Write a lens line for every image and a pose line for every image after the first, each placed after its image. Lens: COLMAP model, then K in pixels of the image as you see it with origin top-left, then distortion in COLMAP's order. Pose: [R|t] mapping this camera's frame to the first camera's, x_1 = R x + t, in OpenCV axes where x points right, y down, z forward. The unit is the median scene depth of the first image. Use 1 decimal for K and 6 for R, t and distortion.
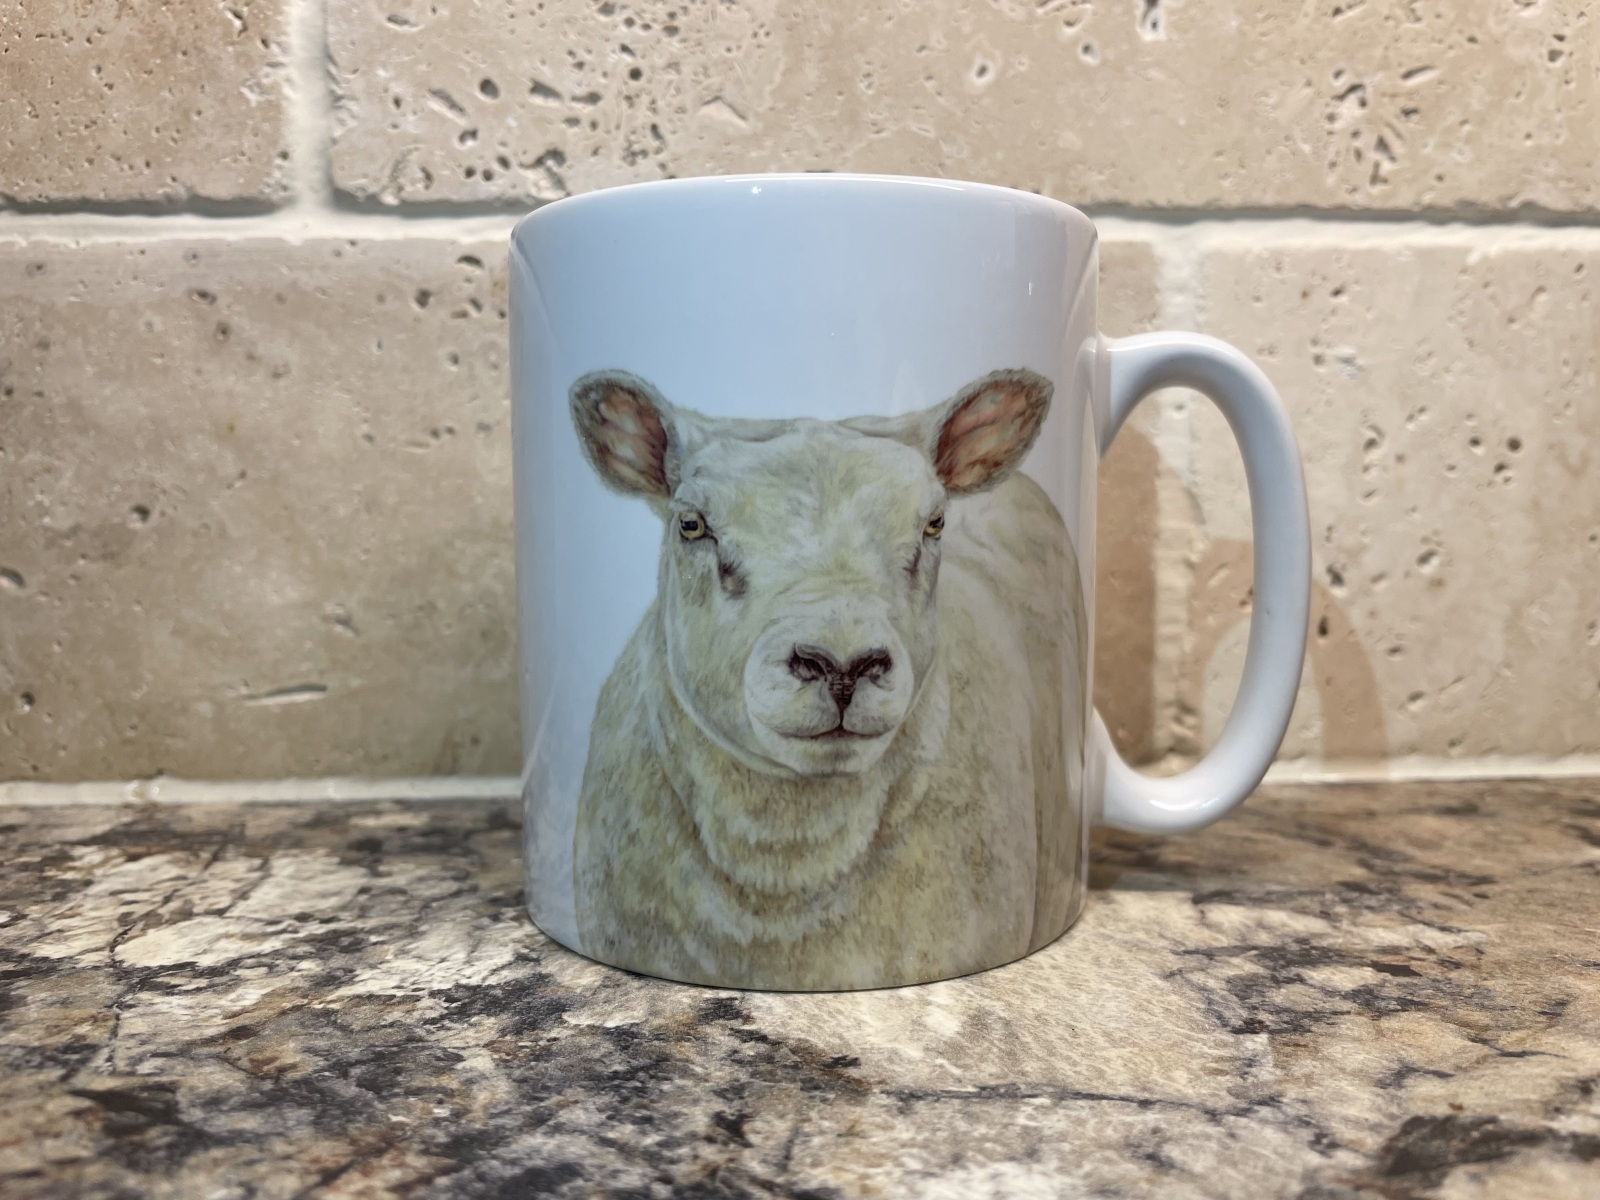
lens RADIAL K [[1269.0, 0, 807.0], [0, 1269.0, 597.1], [0, 0, 1]] dist [0.057935, -0.113912]
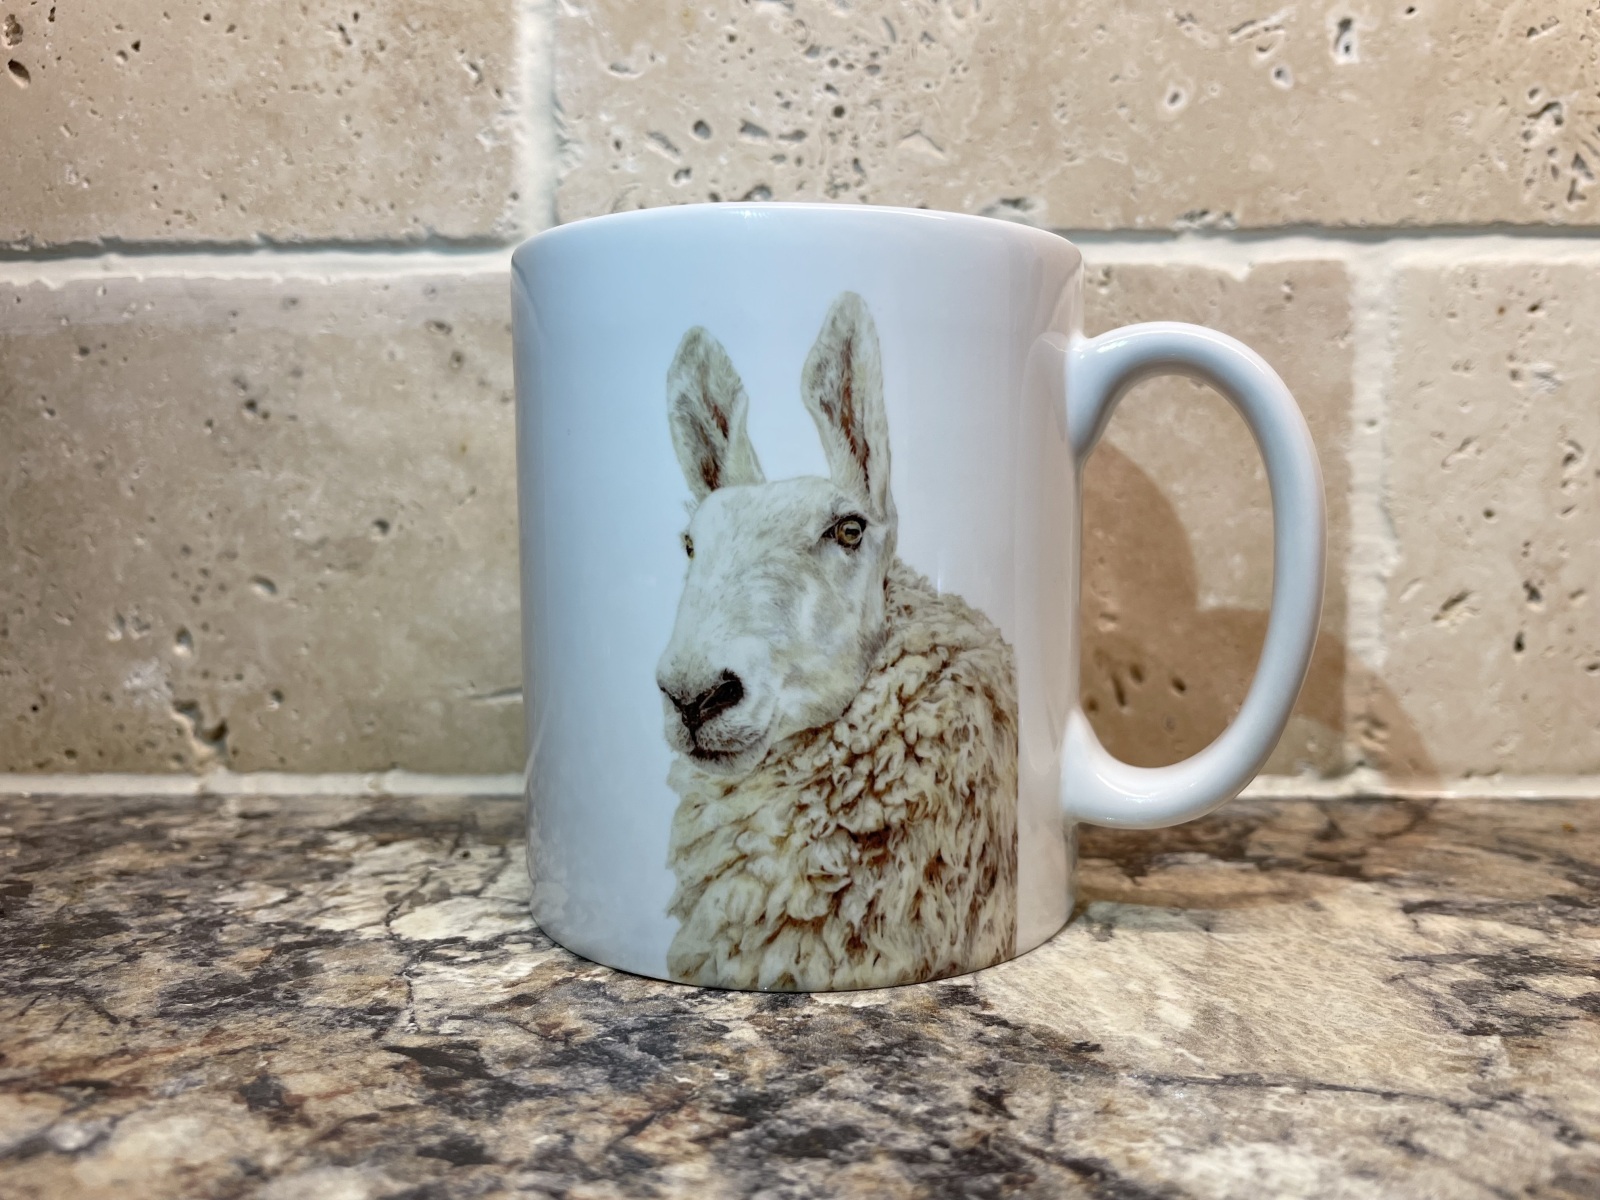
lens RADIAL K [[1269.0, 0, 803.3], [0, 1269.0, 592.0], [0, 0, 1]] dist [0.057935, -0.113912]
pose [[0.995533, 0.006171, -0.094207, -0.061676], [-0.007401, 0.999892, -0.012718, 0.000921], [0.094118, 0.013358, 0.995471, -0.046948]]
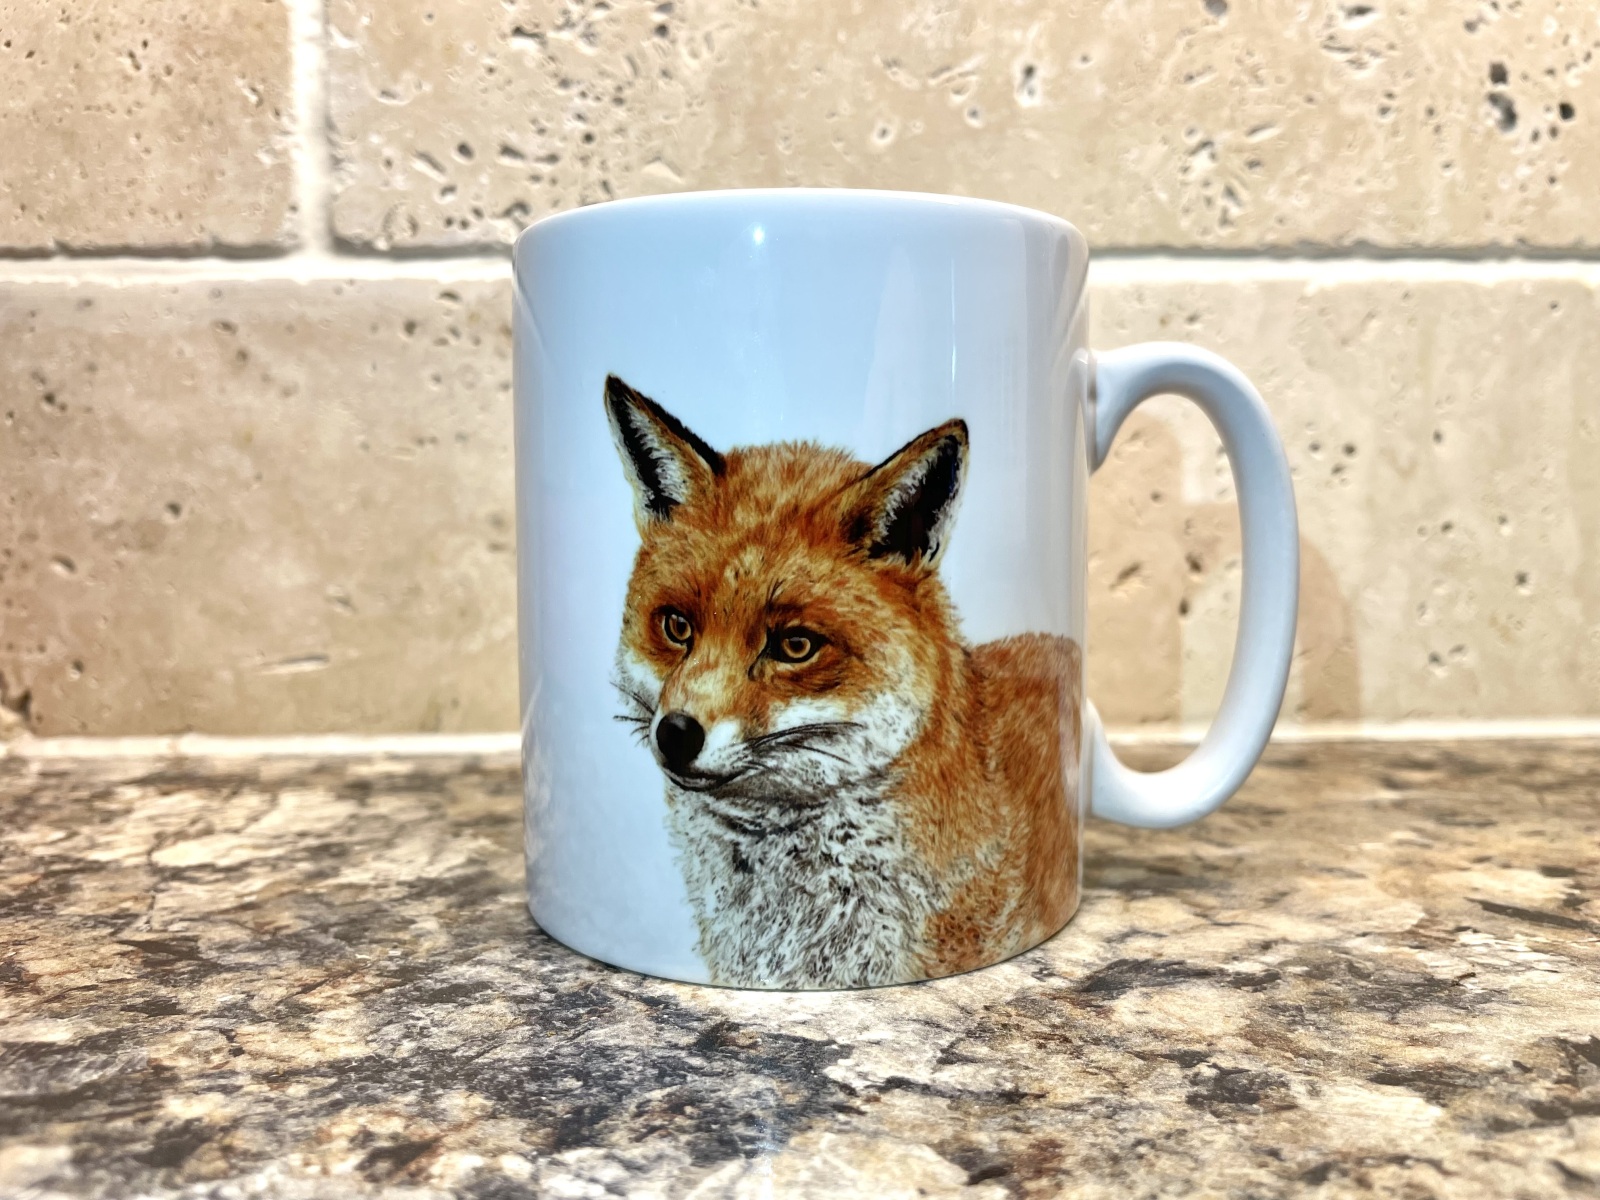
lens RADIAL K [[1269.0, 0, 804.8], [0, 1269.0, 595.8], [0, 0, 1]] dist [0.057935, -0.113912]
pose [[0.999777, 0.000784, -0.021084, 0.091074], [-0.000853, 0.999994, -0.003275, 0.017722], [0.021081, 0.003293, 0.999772, -0.175552]]
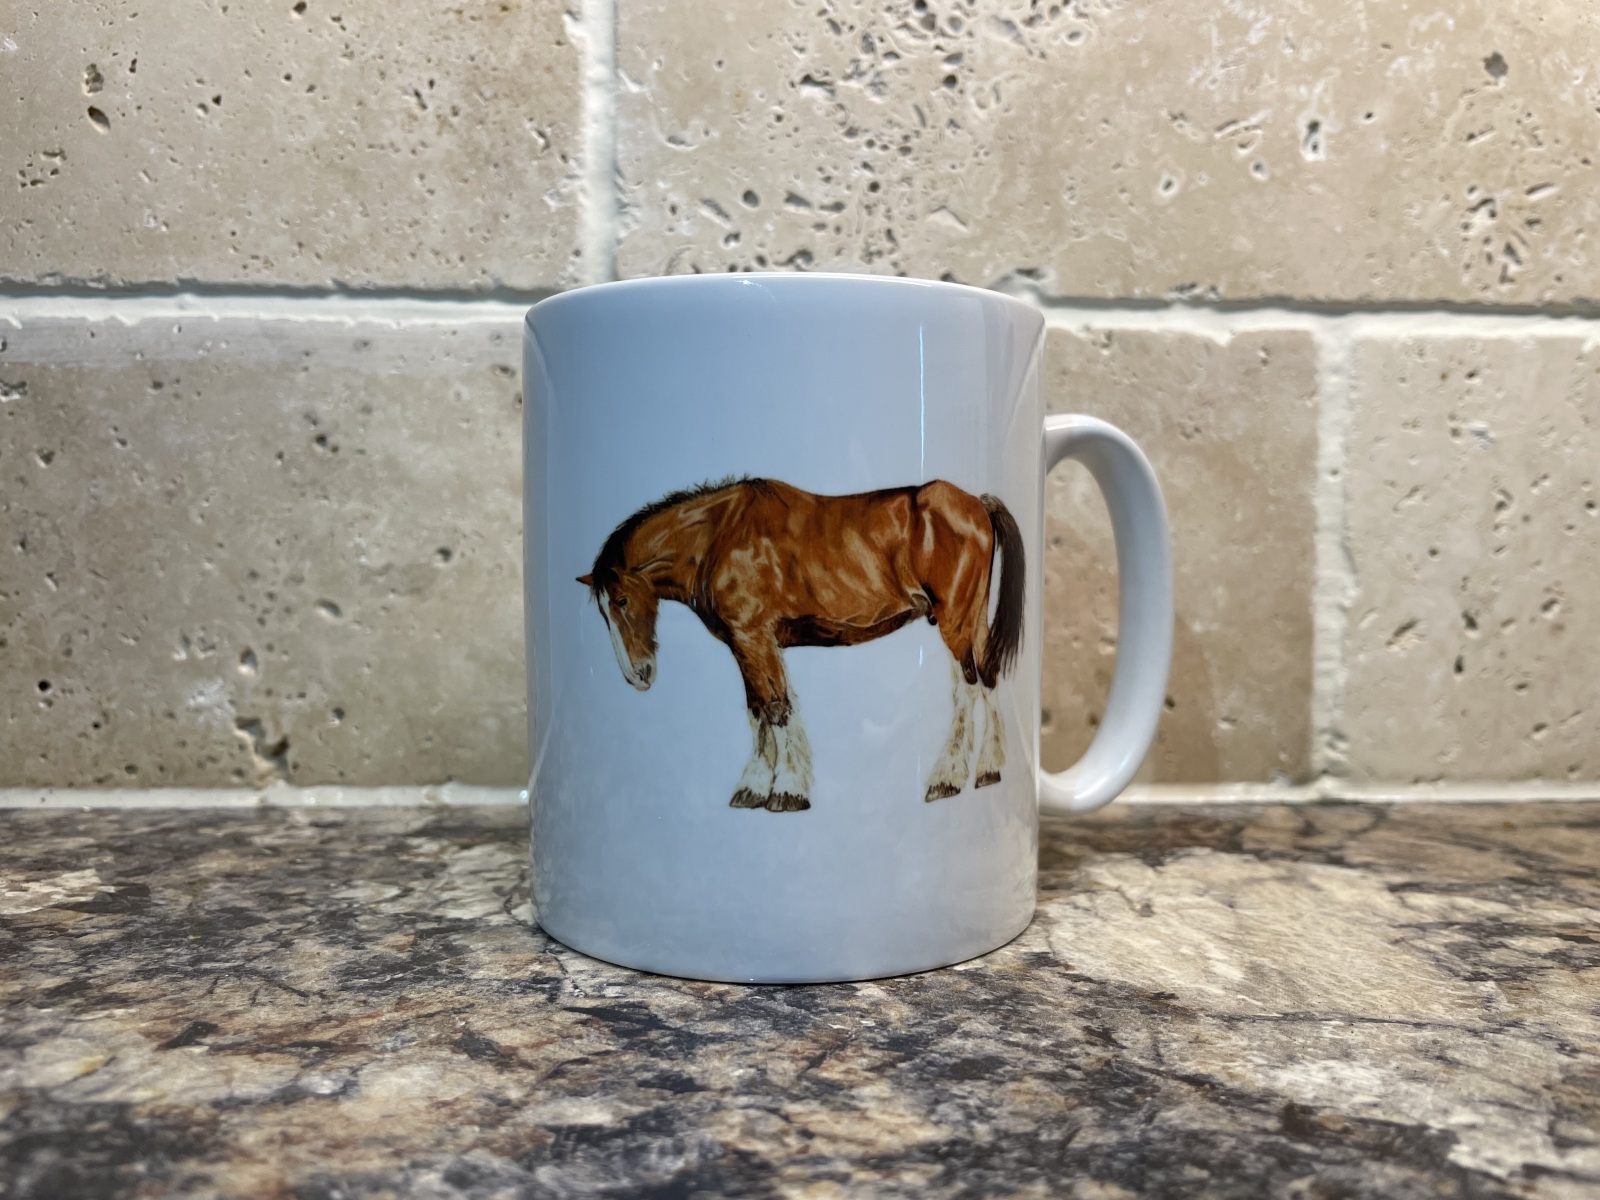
lens RADIAL K [[1269.0, 0, 804.6], [0, 1269.0, 592.1], [0, 0, 1]] dist [0.057935, -0.113912]
pose [[0.999890, 0.011131, -0.009762, -0.182459], [-0.011516, 0.999122, -0.040288, 0.011952], [0.009305, 0.040396, 0.999140, -0.159545]]
